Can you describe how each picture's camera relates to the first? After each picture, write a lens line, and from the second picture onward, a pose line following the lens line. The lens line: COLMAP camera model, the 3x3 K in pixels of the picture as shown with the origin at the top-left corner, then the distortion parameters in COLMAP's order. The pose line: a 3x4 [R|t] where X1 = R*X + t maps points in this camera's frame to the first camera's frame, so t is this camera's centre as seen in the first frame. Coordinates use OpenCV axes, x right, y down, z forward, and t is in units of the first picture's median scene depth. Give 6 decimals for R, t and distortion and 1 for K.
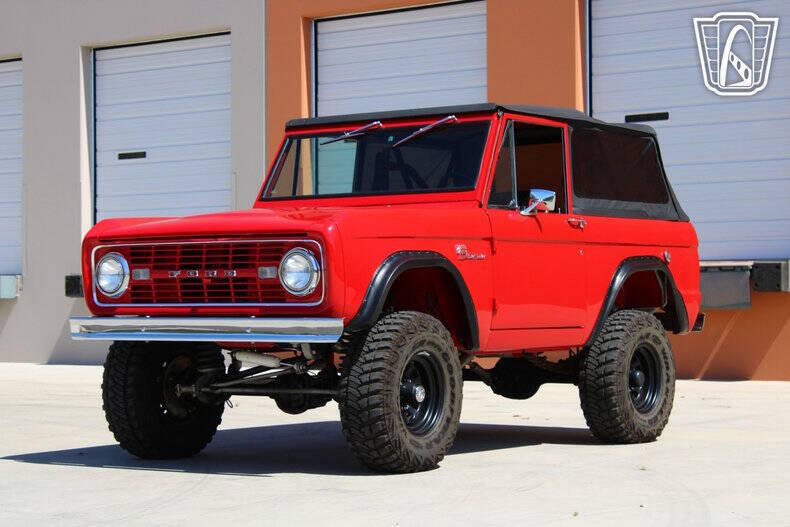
lens RADIAL K [[1906.1, 0, 395.0], [0, 1906.1, 263.5], [0, 0, 1]] dist [0.058752, 0.130121]
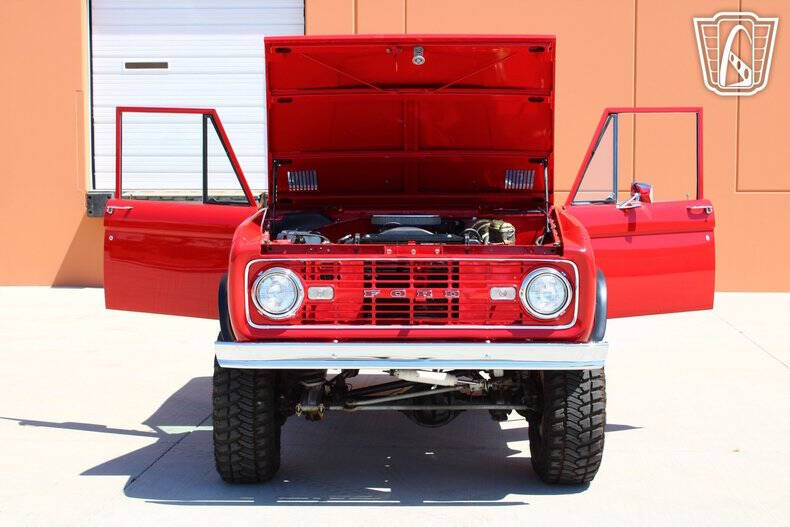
lens RADIAL K [[1368.1, 0, 395.0], [0, 1368.1, 263.5], [0, 0, 1]] dist [0.027043, 0.031663]
pose [[0.826053, -0.034589, 0.562530, -0.455307], [-0.015964, 0.996278, 0.084702, -0.061394], [-0.563366, -0.078949, 0.822427, 0.456038]]
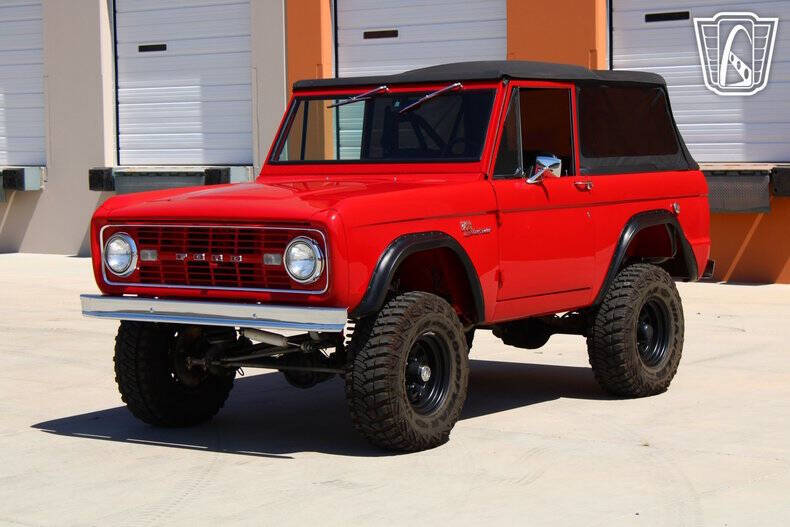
lens RADIAL K [[1906.1, 0, 395.0], [0, 1906.1, 263.5], [0, 0, 1]] dist [0.058752, 0.130121]
pose [[0.999788, -0.010084, -0.017928, 0.015088], [0.011582, 0.996267, 0.085541, -0.074091], [0.016999, -0.085731, 0.996173, -0.004420]]
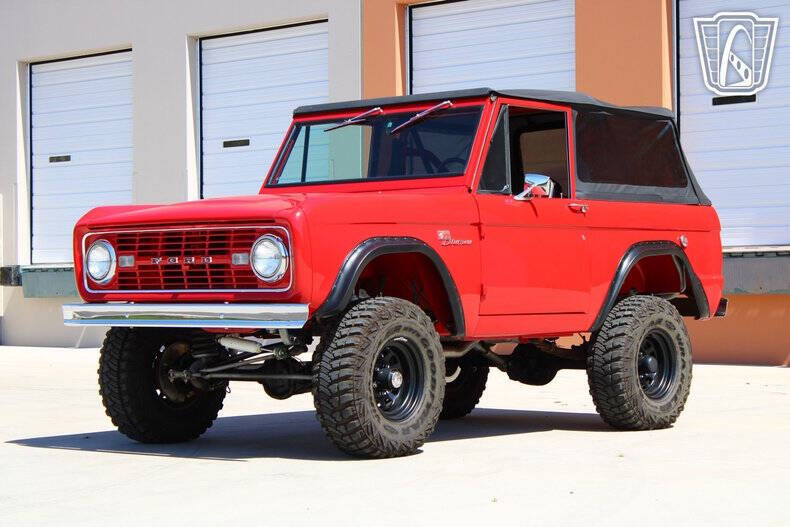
lens RADIAL K [[1906.1, 0, 395.0], [0, 1906.1, 263.5], [0, 0, 1]] dist [0.058752, 0.130121]
pose [[0.995796, -0.003577, -0.091527, 0.100558], [0.004260, 0.999965, 0.007267, 0.000163], [0.091498, -0.007627, 0.995776, 0.003695]]
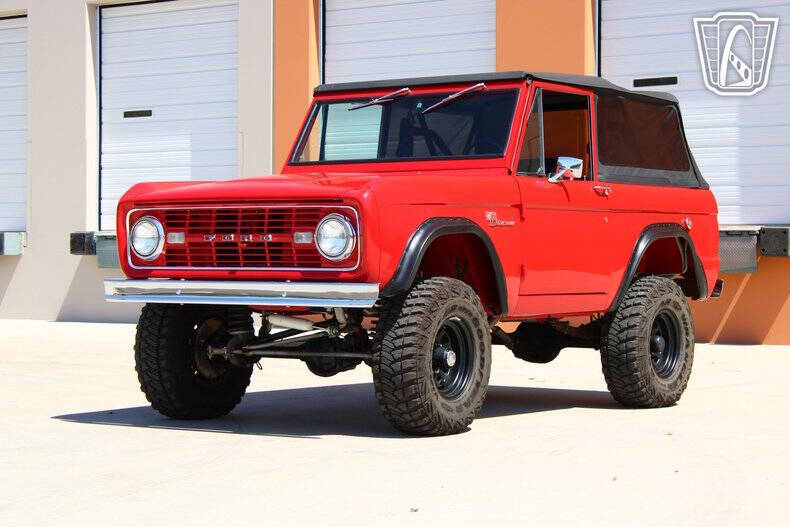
lens RADIAL K [[1906.1, 0, 395.0], [0, 1906.1, 263.5], [0, 0, 1]] dist [0.058752, 0.130121]
pose [[0.999933, 0.009183, 0.007101, -0.023617], [-0.009340, 0.999705, 0.022431, -0.004491], [-0.006893, -0.022496, 0.999723, -0.014153]]
